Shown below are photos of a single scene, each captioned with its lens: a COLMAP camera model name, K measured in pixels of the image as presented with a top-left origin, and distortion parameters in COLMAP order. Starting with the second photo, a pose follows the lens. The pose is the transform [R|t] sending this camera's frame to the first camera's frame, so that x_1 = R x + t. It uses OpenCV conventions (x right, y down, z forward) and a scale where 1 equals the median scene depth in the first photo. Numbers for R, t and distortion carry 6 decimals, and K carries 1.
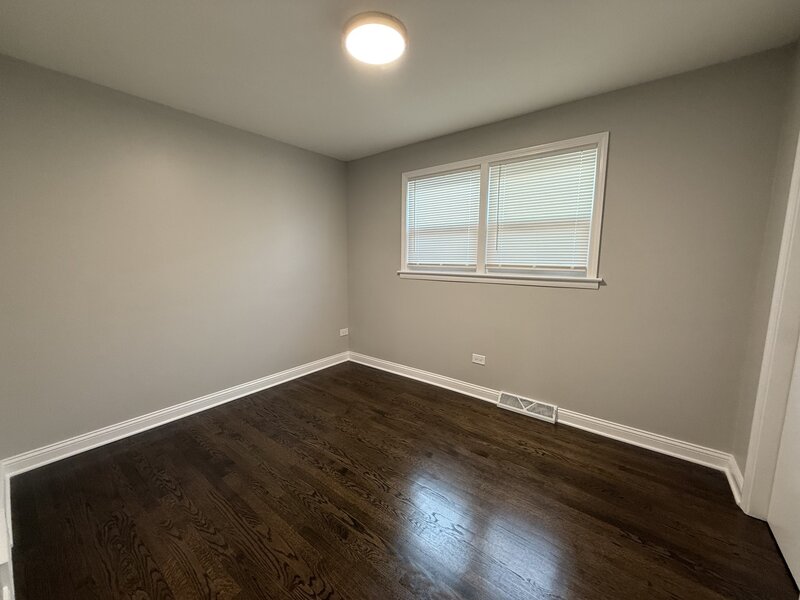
lens RADIAL K [[318.5, 0, 398.8], [0, 318.5, 301.3], [0, 0, 1]] dist [-0.006548, 0.000861]
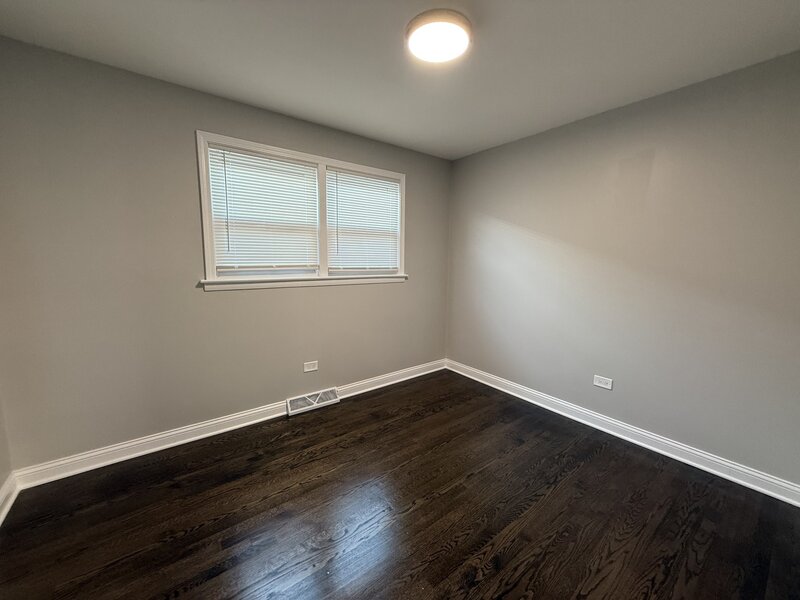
lens RADIAL K [[318.5, 0, 399.8], [0, 318.5, 295.6], [0, 0, 1]] dist [-0.006548, 0.000861]
pose [[0.256073, -0.109365, 0.960451, -0.732945], [0.120012, 0.989489, 0.080674, -0.092876], [-0.959179, 0.094608, 0.266506, 0.612093]]
